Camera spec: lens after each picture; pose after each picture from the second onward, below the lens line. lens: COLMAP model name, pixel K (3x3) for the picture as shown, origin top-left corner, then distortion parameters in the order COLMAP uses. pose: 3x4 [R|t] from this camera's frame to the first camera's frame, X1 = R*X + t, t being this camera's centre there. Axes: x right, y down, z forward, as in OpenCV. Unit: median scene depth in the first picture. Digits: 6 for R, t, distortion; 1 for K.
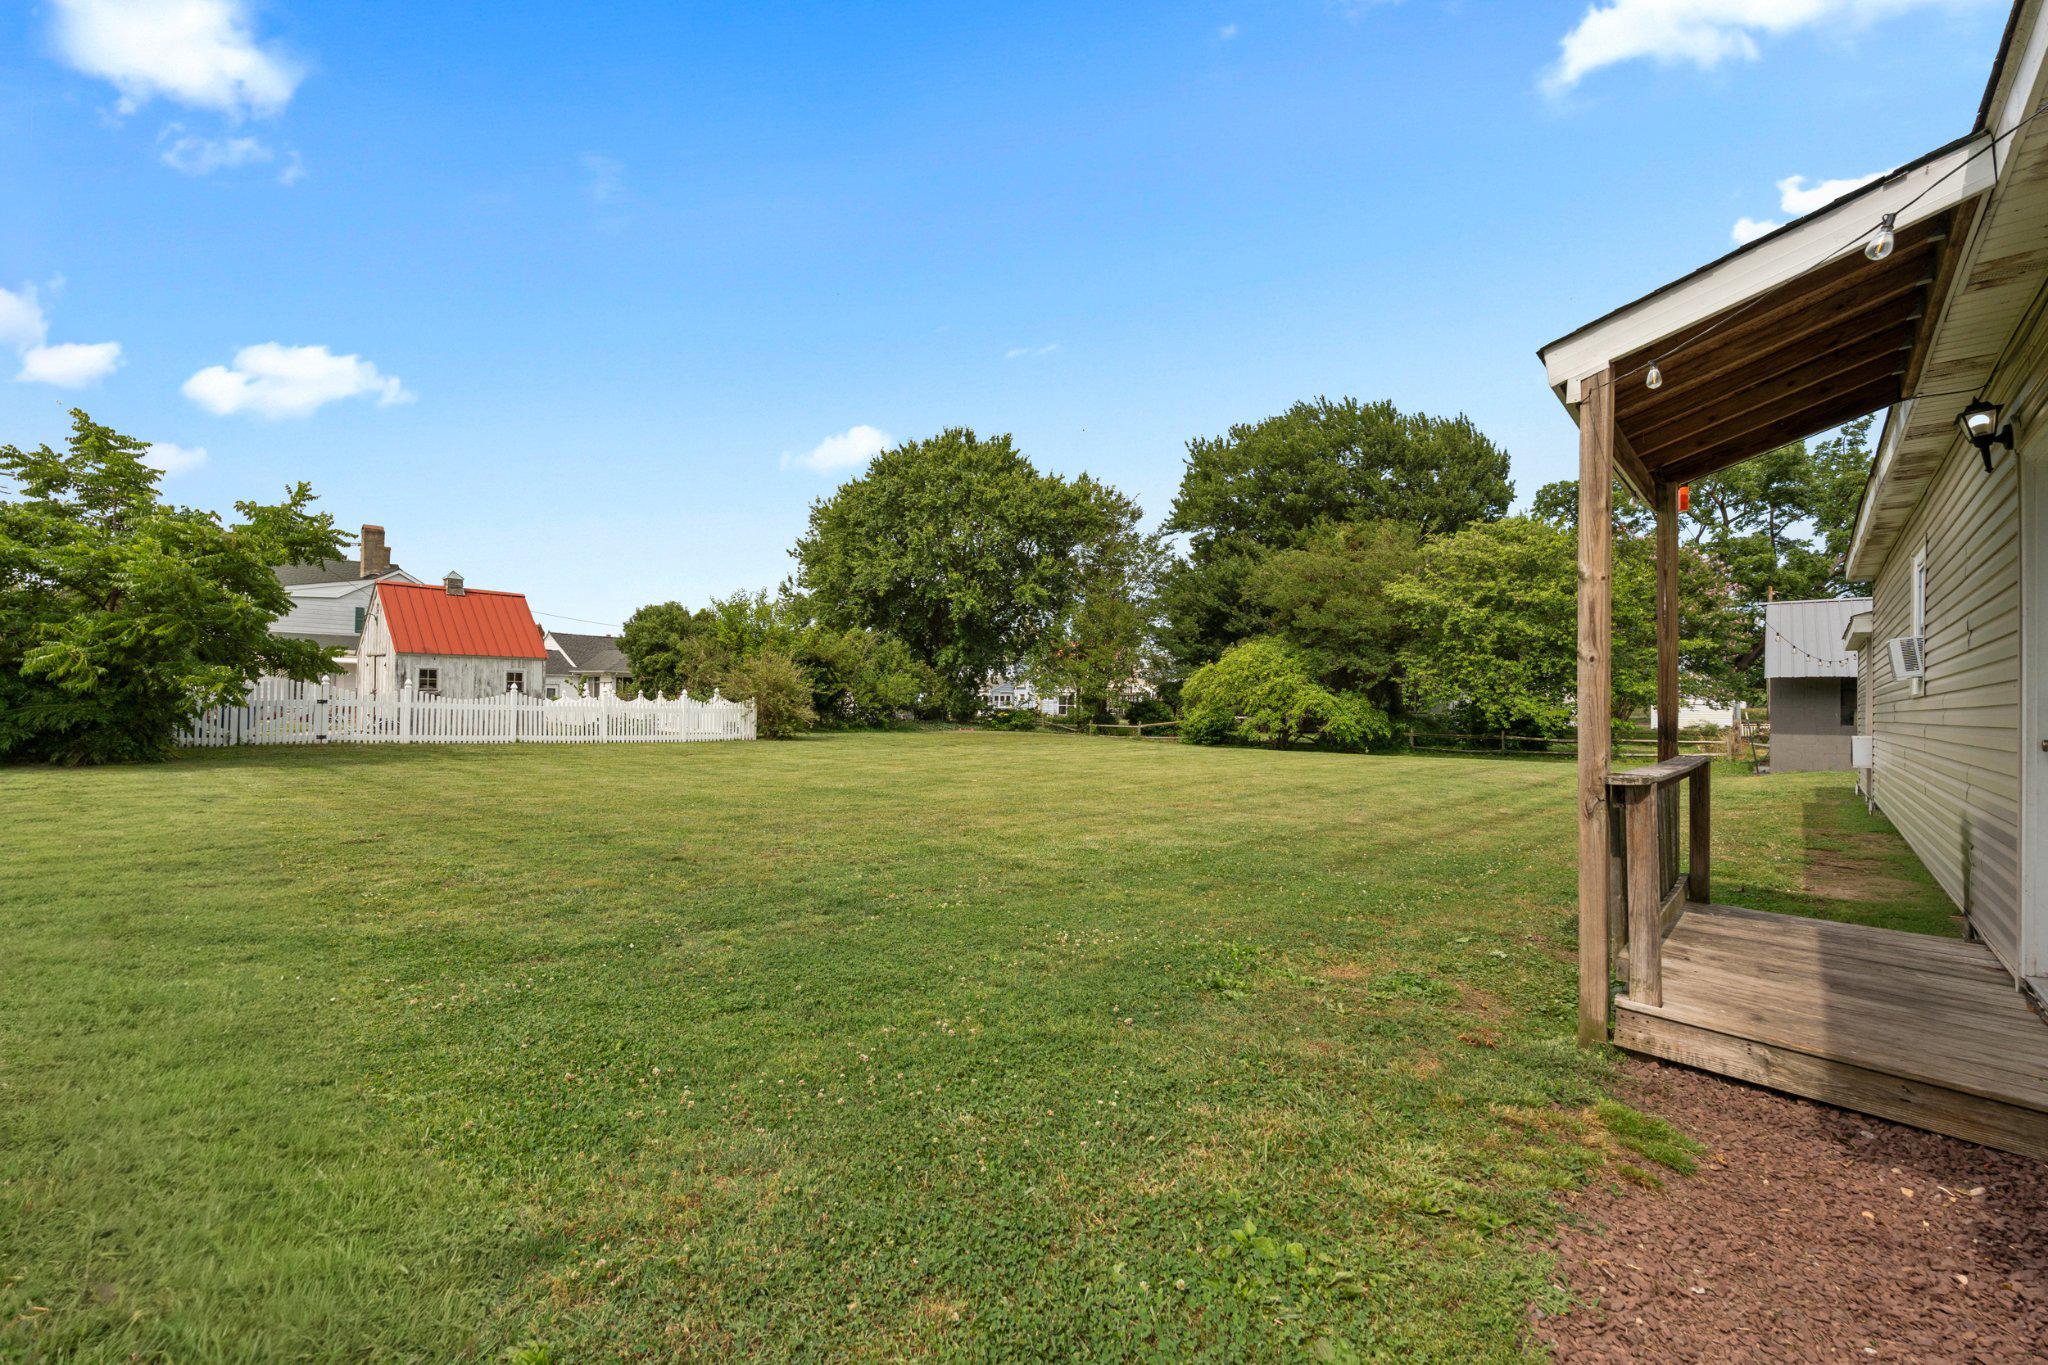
lens RADIAL K [[895.3, 0, 1057.3], [0, 895.3, 684.8], [0, 0, 1]] dist [0.001237, 0.000280]
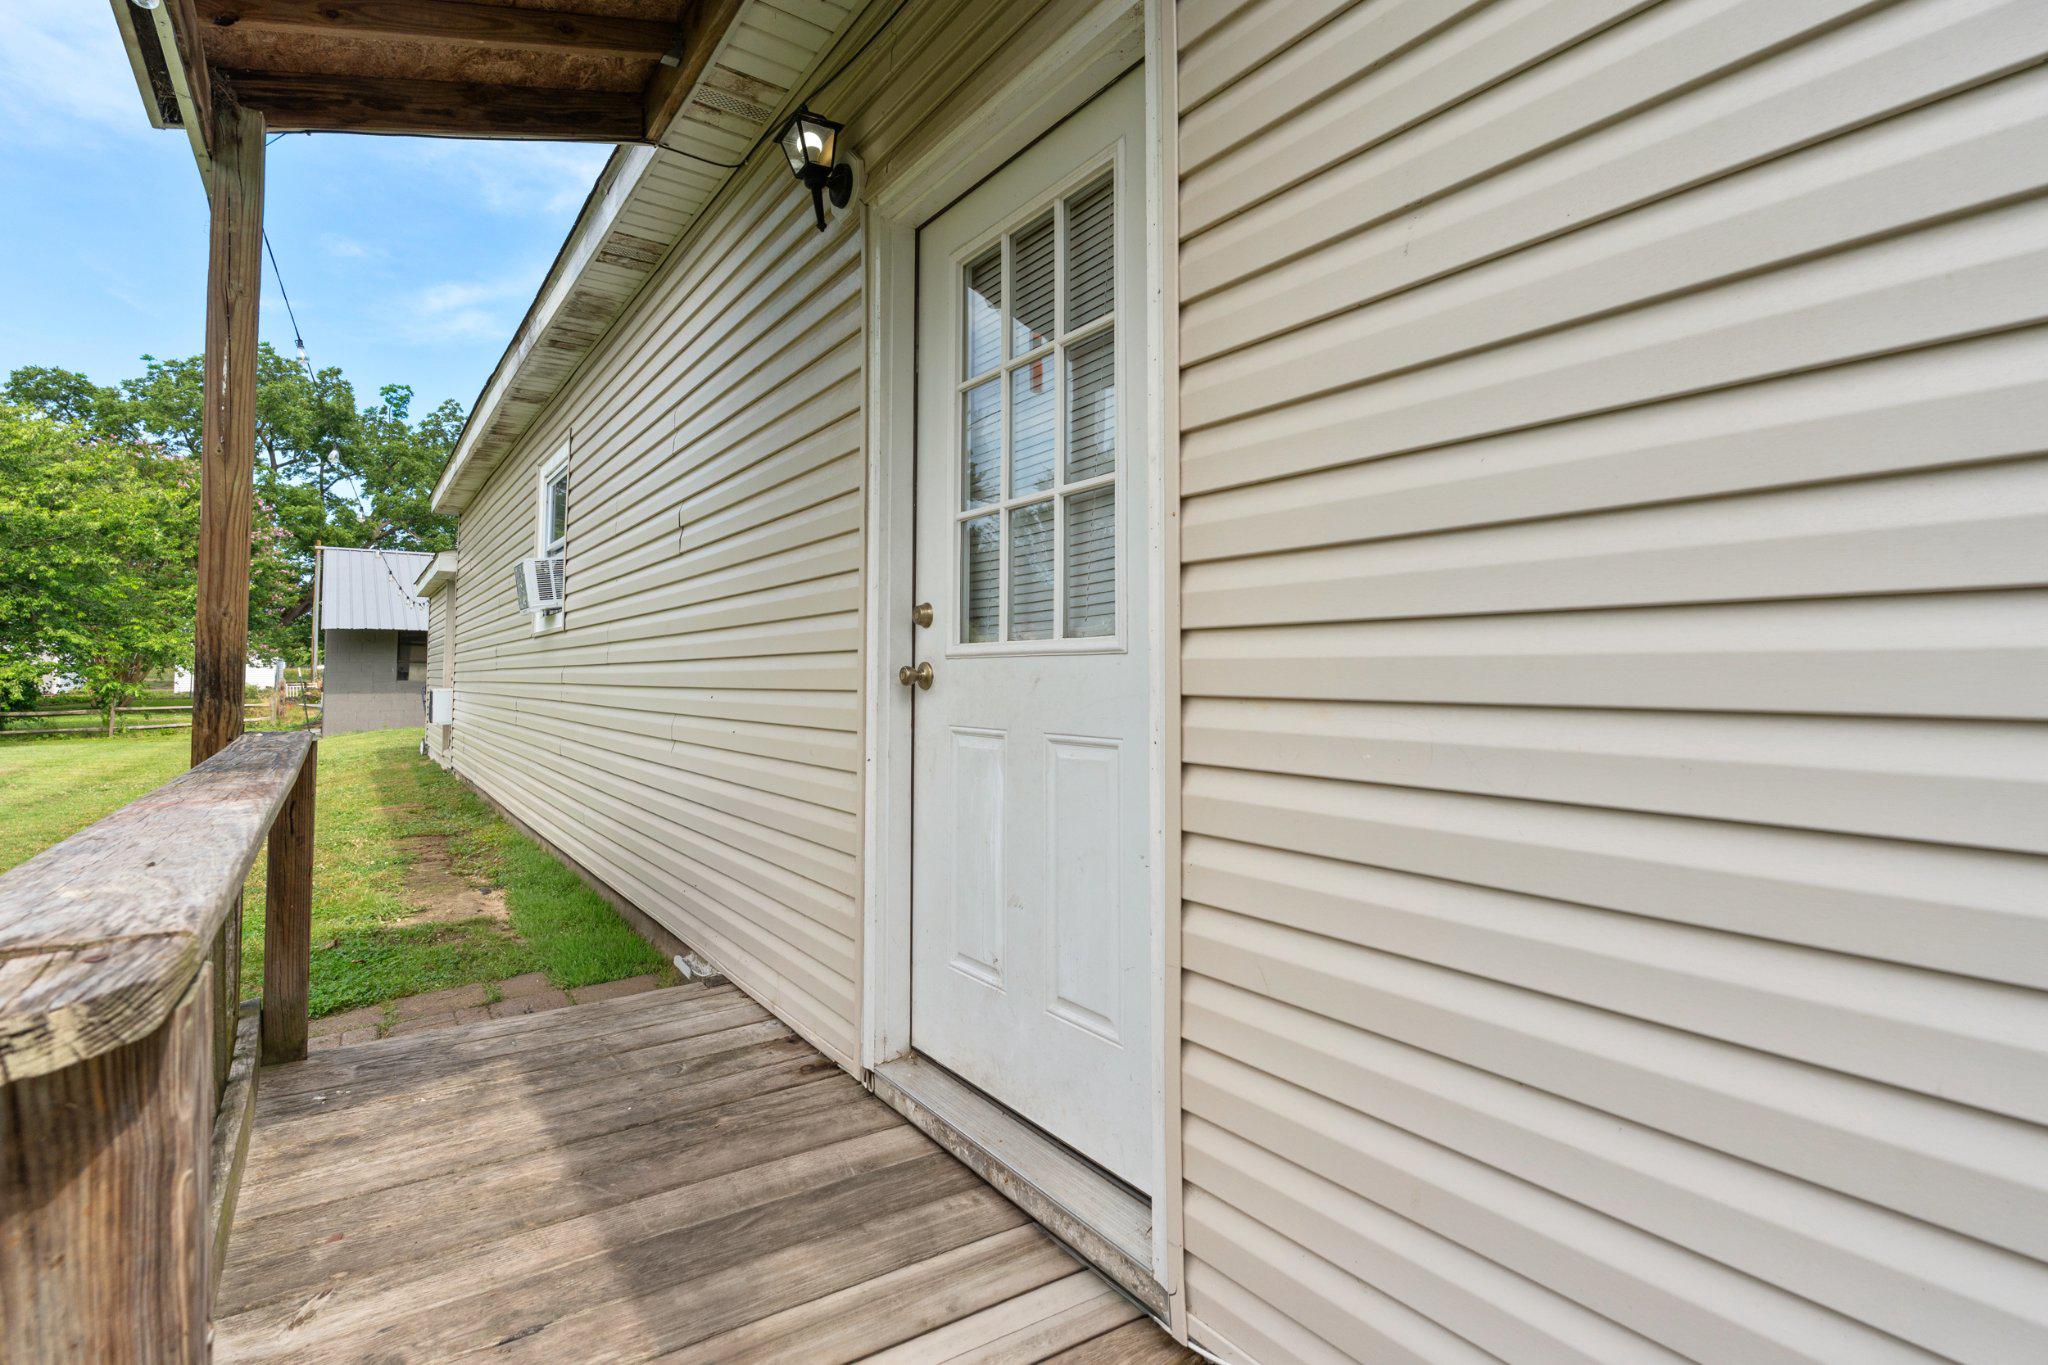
lens RADIAL K [[908.0, 0, 992.7], [0, 908.0, 628.3], [0, 0, 1]] dist [0.001514, 0.000335]
pose [[0.250679, 0.030984, 0.967574, 0.052623], [-0.012761, 0.999507, -0.028701, 0.005307], [-0.967986, -0.005153, 0.250951, 0.079610]]
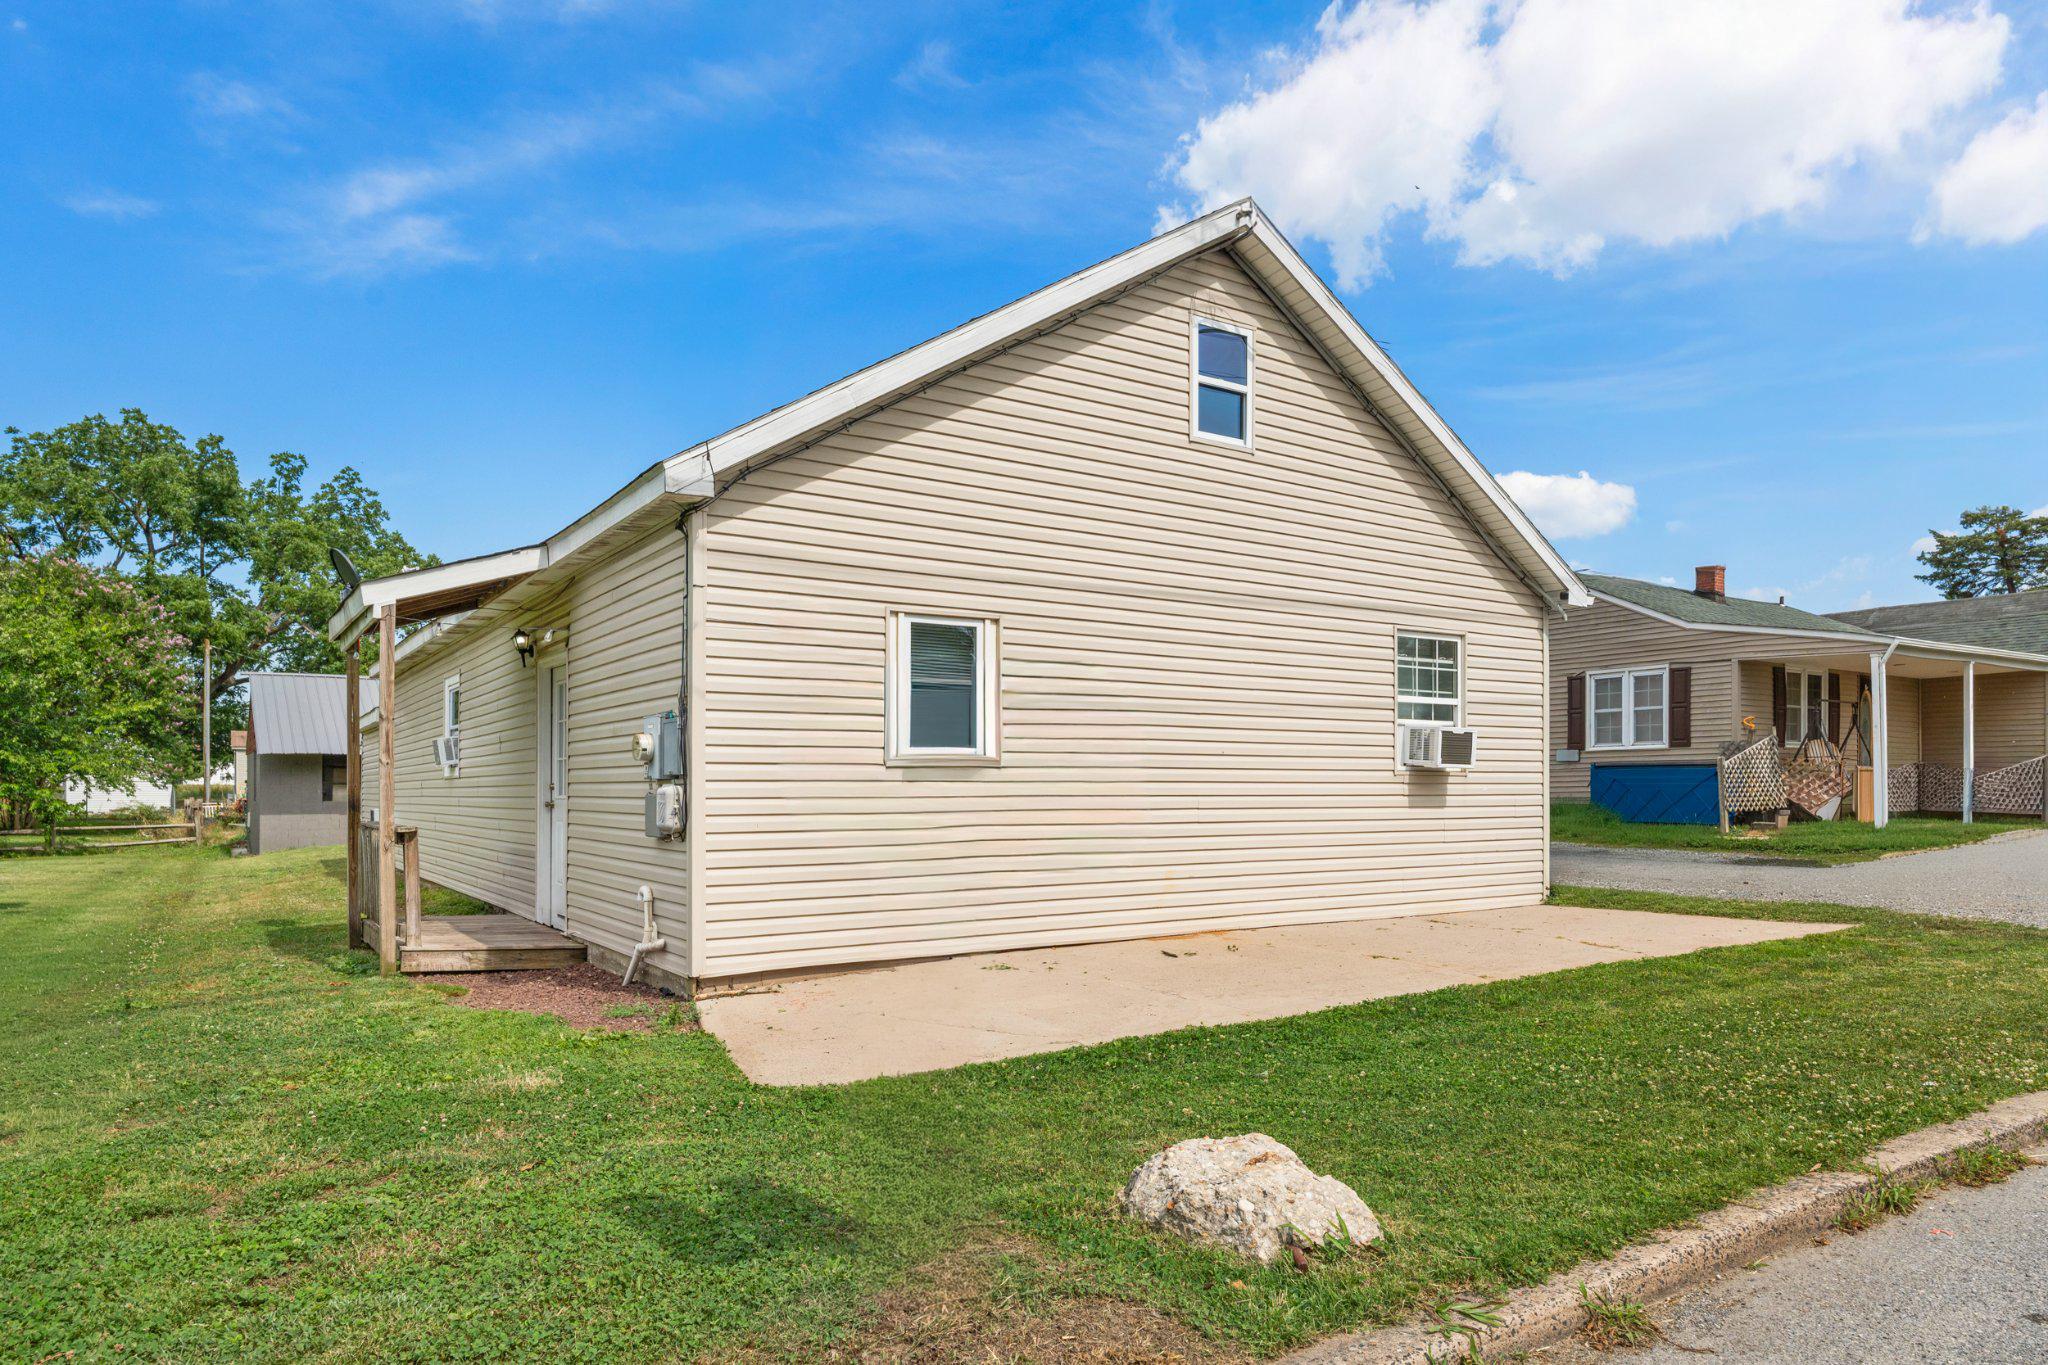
lens RADIAL K [[1232.7, 0, 1018.0], [0, 1232.7, 787.5], [0, 0, 1]] dist [-0.014381, -0.002911]
pose [[0.285093, -0.018121, 0.958329, -0.135903], [-0.009598, 0.999717, 0.021759, -0.004512], [-0.958452, -0.015401, 0.284839, -0.088875]]
